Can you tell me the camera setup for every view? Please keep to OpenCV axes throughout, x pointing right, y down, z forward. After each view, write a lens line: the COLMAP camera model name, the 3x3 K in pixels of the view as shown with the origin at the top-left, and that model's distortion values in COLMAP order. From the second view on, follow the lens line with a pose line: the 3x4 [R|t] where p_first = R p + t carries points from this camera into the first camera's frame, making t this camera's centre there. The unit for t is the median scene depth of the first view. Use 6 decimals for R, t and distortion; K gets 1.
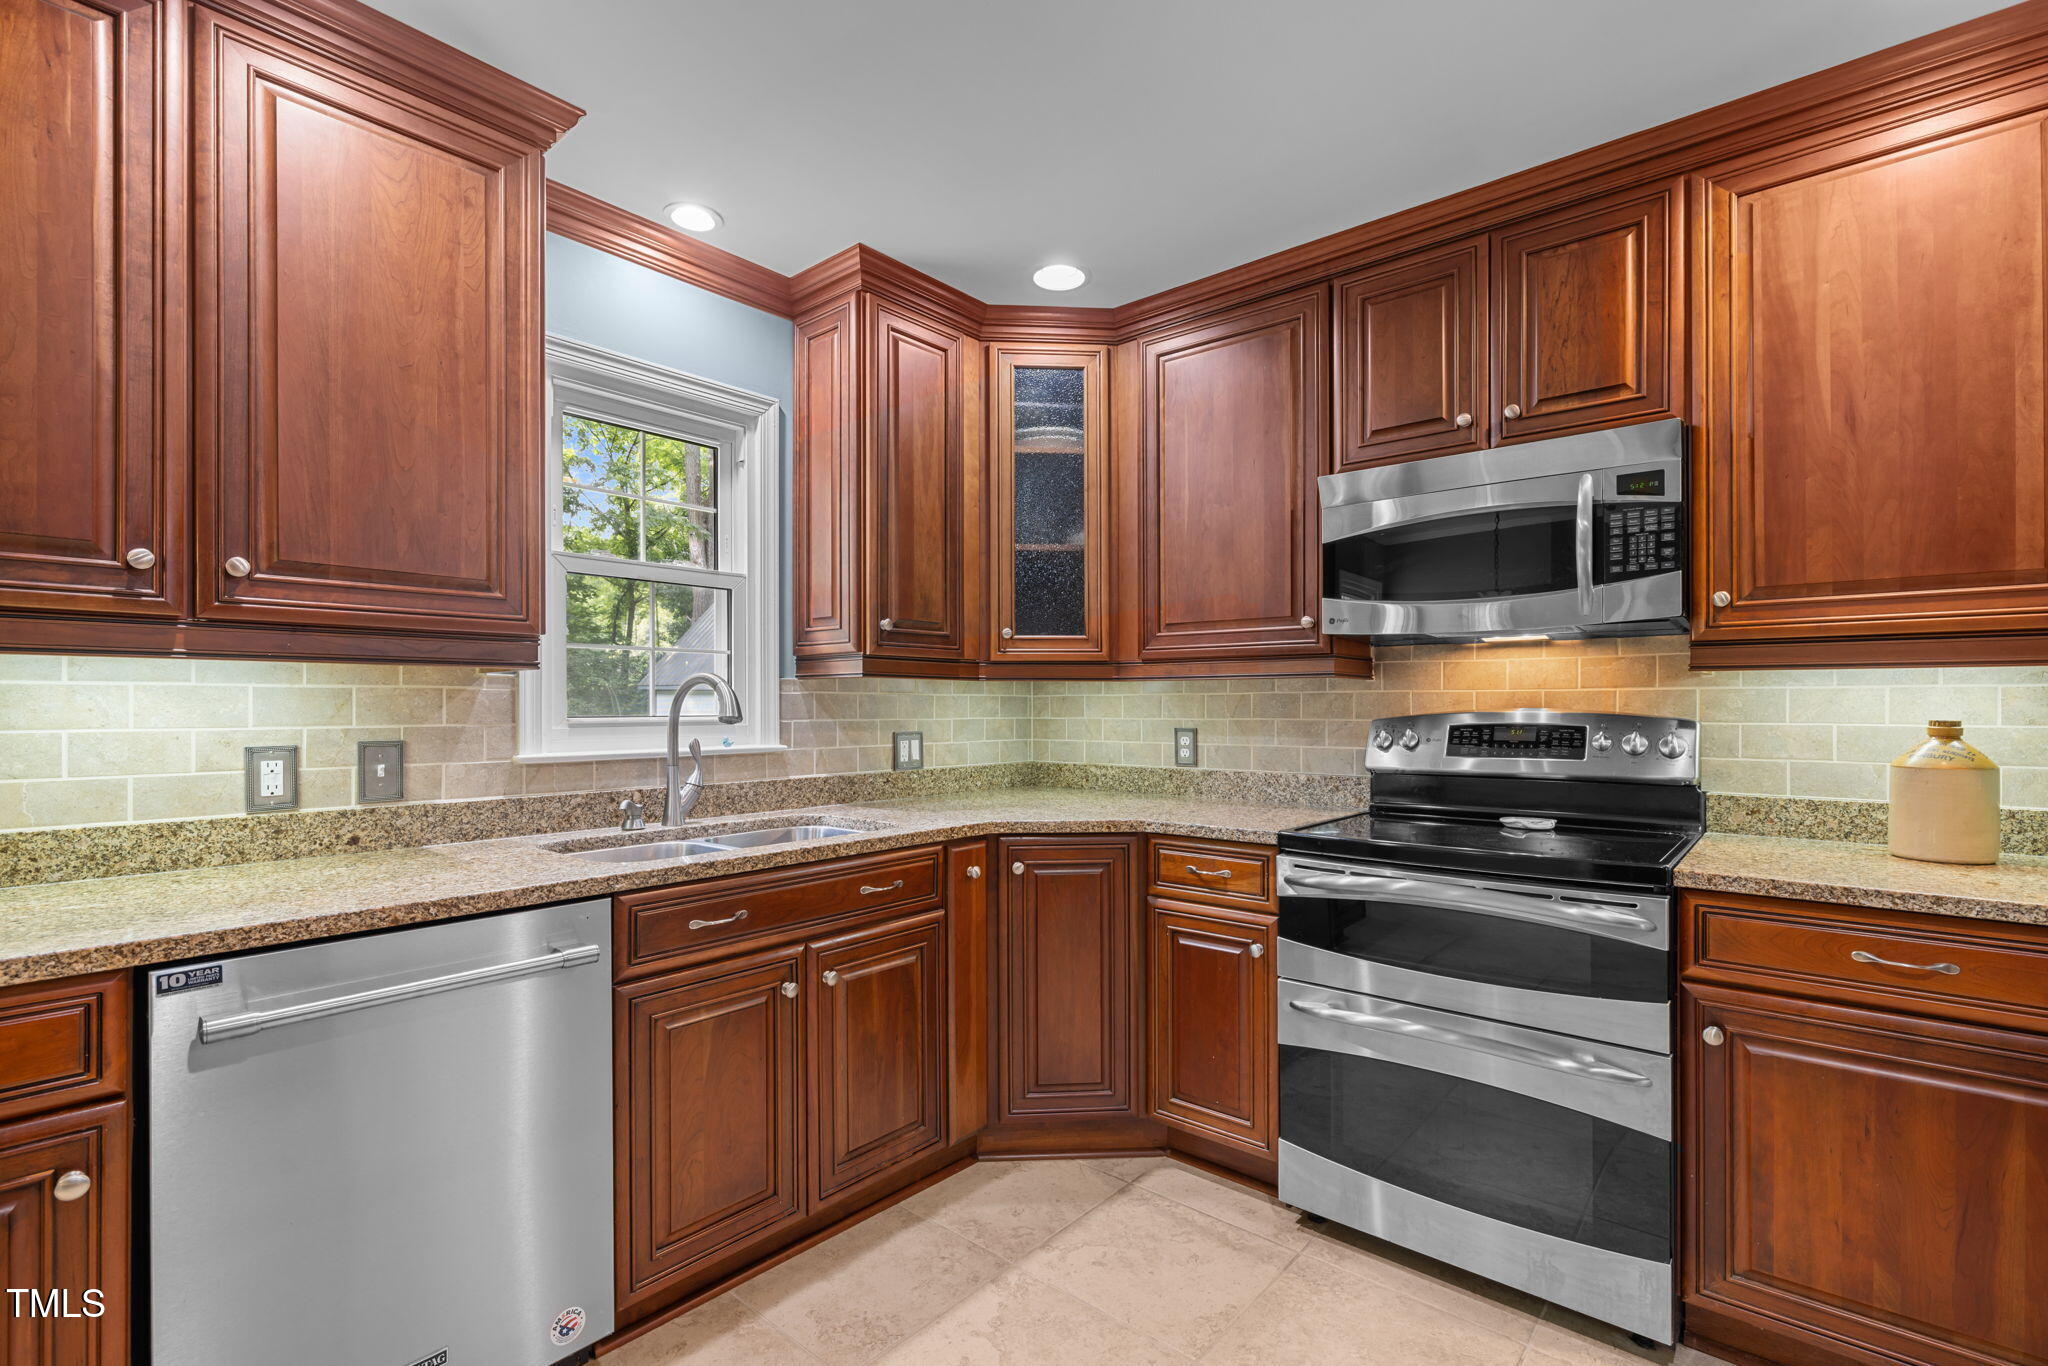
lens RADIAL K [[932.8, 0, 1026.6], [0, 932.8, 711.1], [0, 0, 1]] dist [-0.000842, 0.000279]
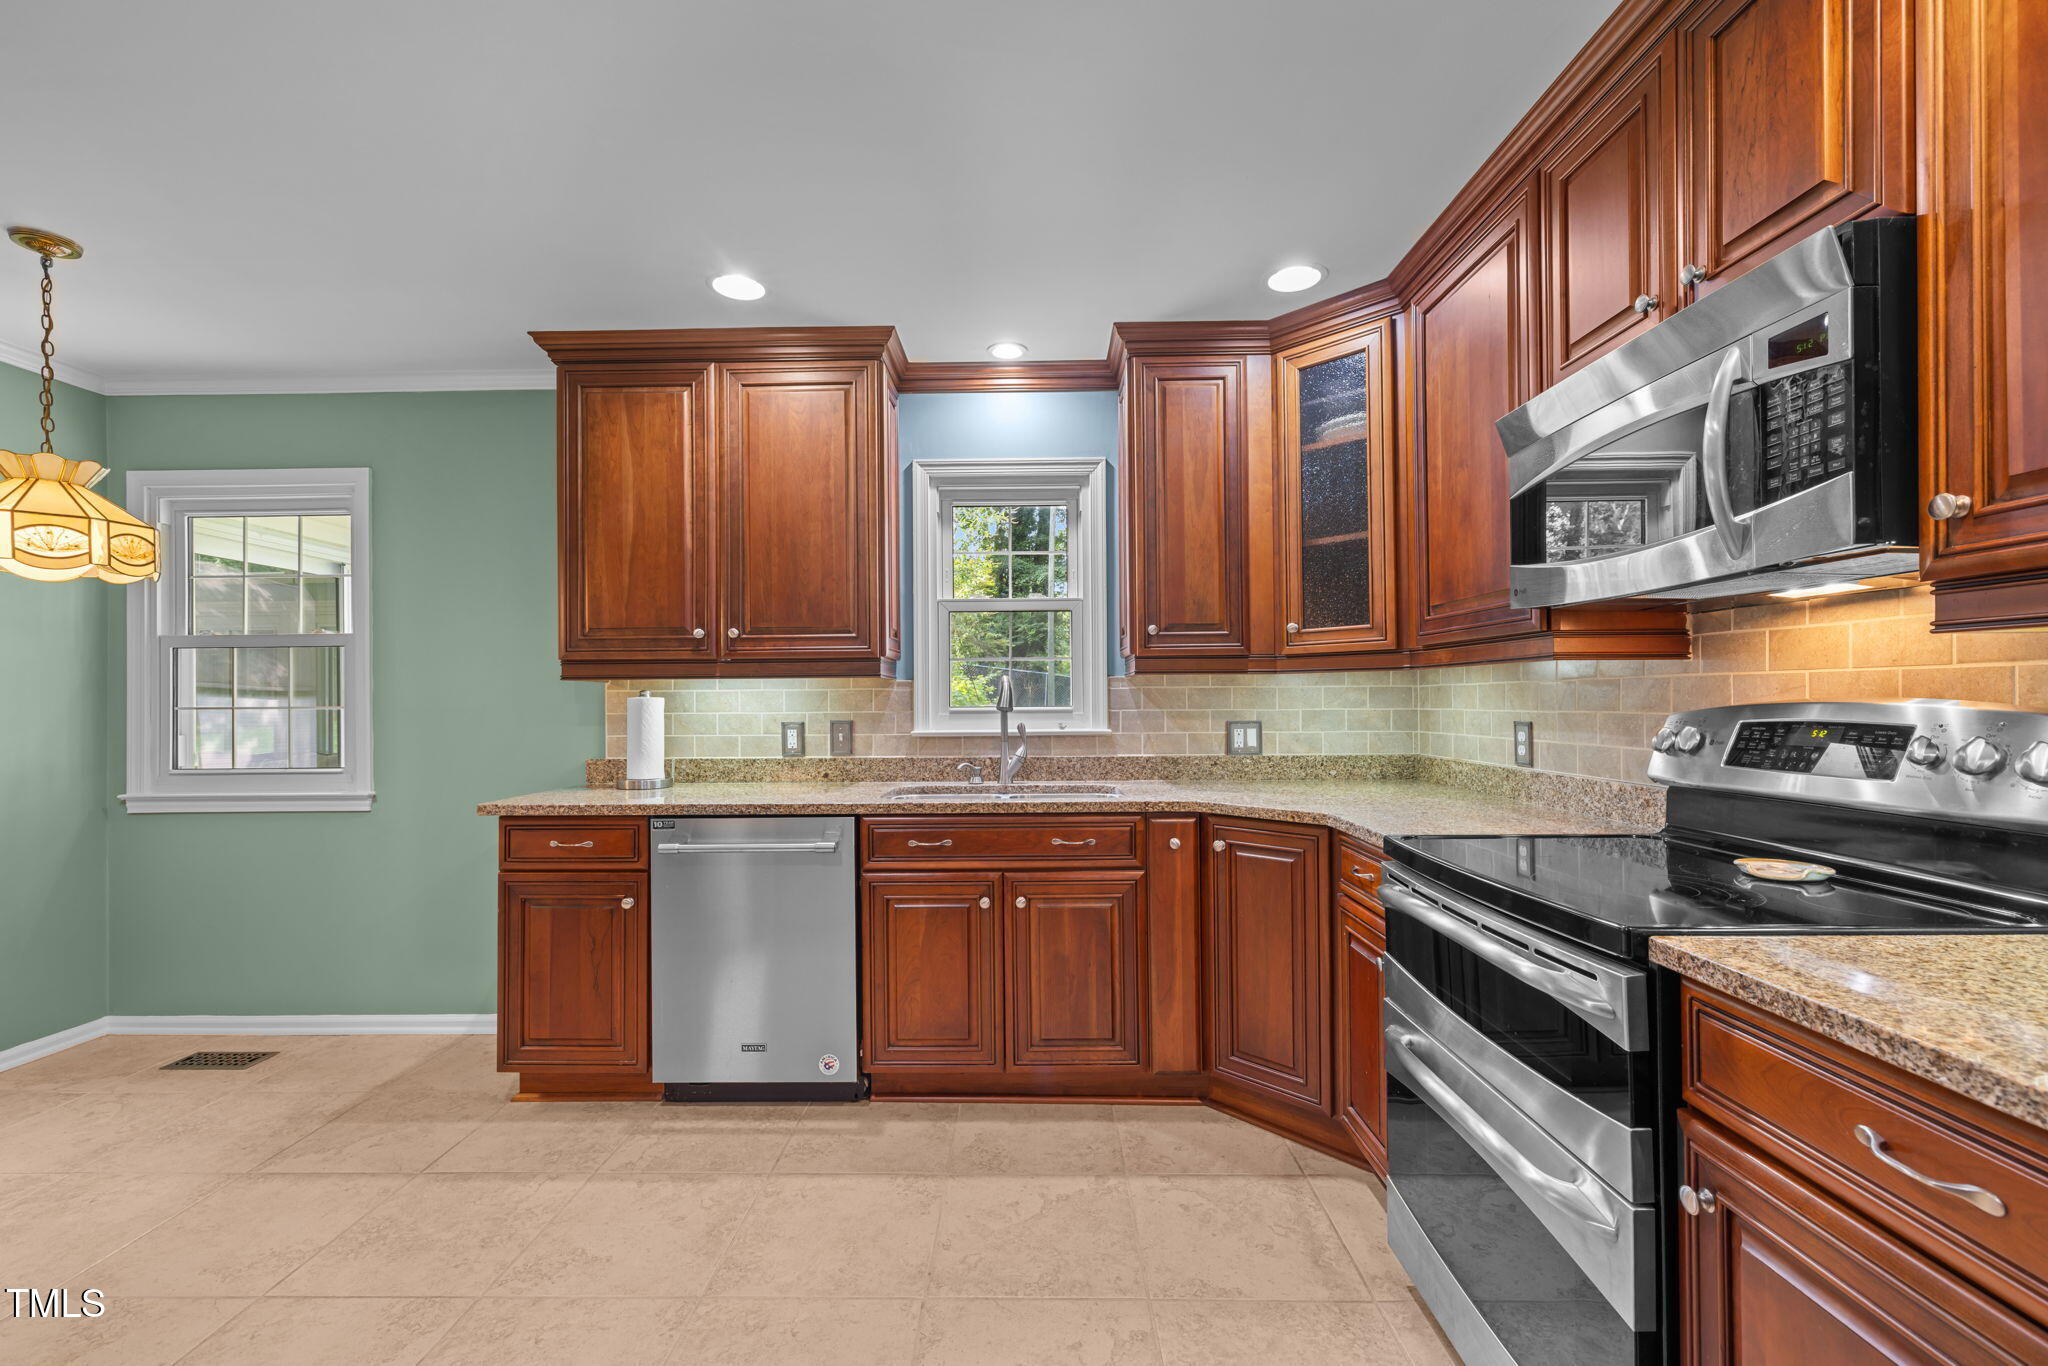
lens RADIAL K [[867.6, 0, 1019.6], [0, 867.6, 704.5], [0, 0, 1]] dist [0.000535, -0.000078]
pose [[0.635680, 0.000208, -0.771953, 0.718828], [0.002953, 0.999992, 0.002701, -0.001211], [0.771947, -0.003997, 0.635674, 0.198662]]
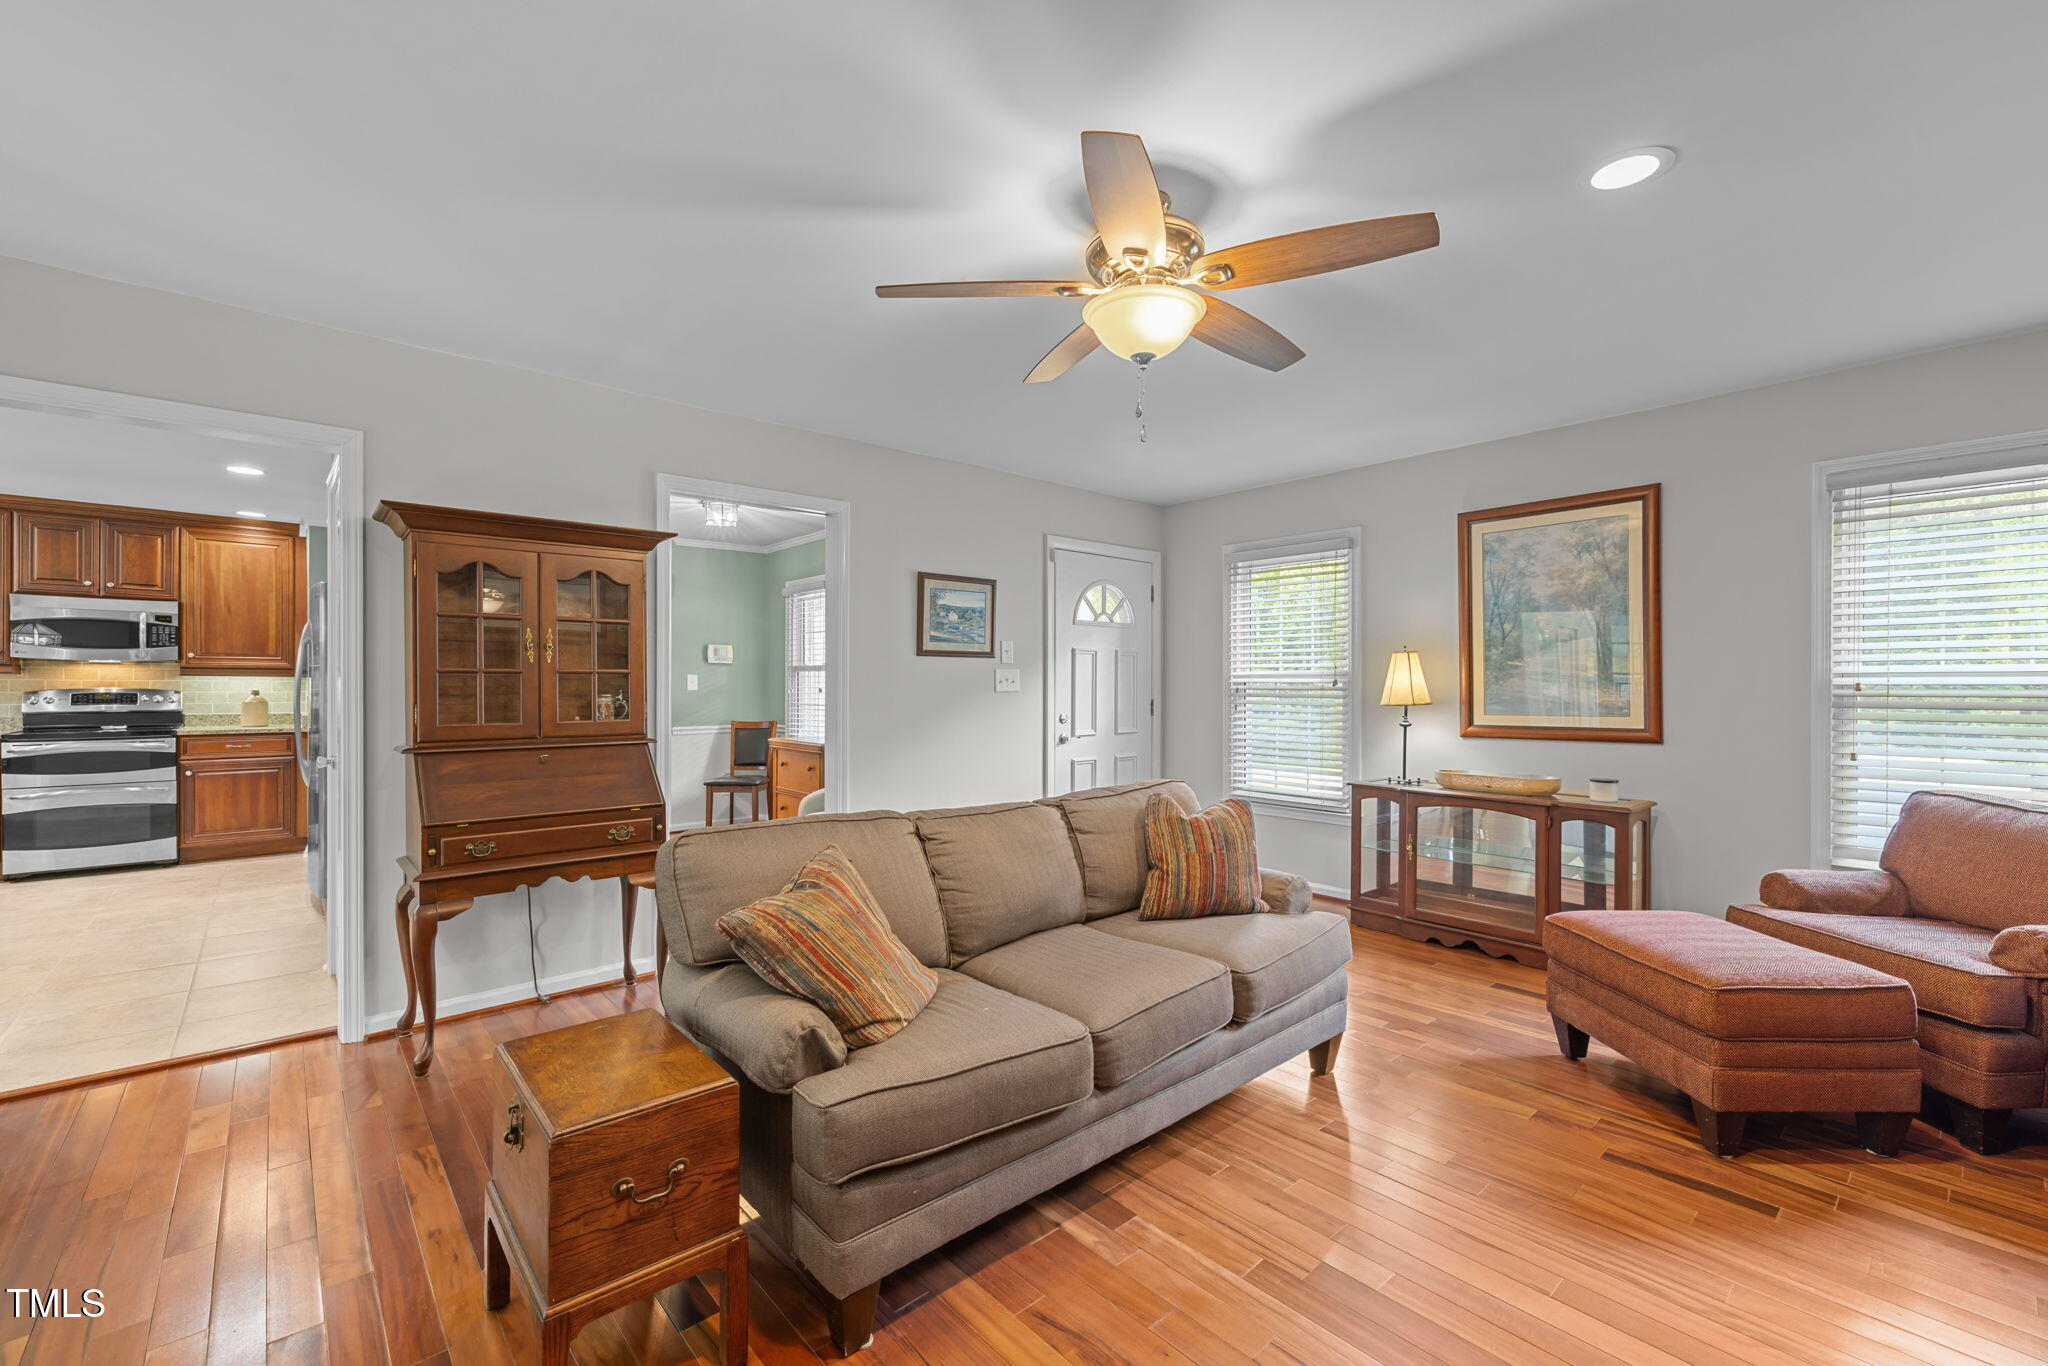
lens RADIAL K [[861.2, 0, 1020.2], [0, 861.2, 682.2], [0, 0, 1]] dist [-0.000065, 0.000079]
pose [[0.147087, 0.005499, 0.989108, -1.768077], [0.002524, 0.999979, -0.005935, 0.005785], [-0.989120, 0.003369, 0.147070, -2.265243]]
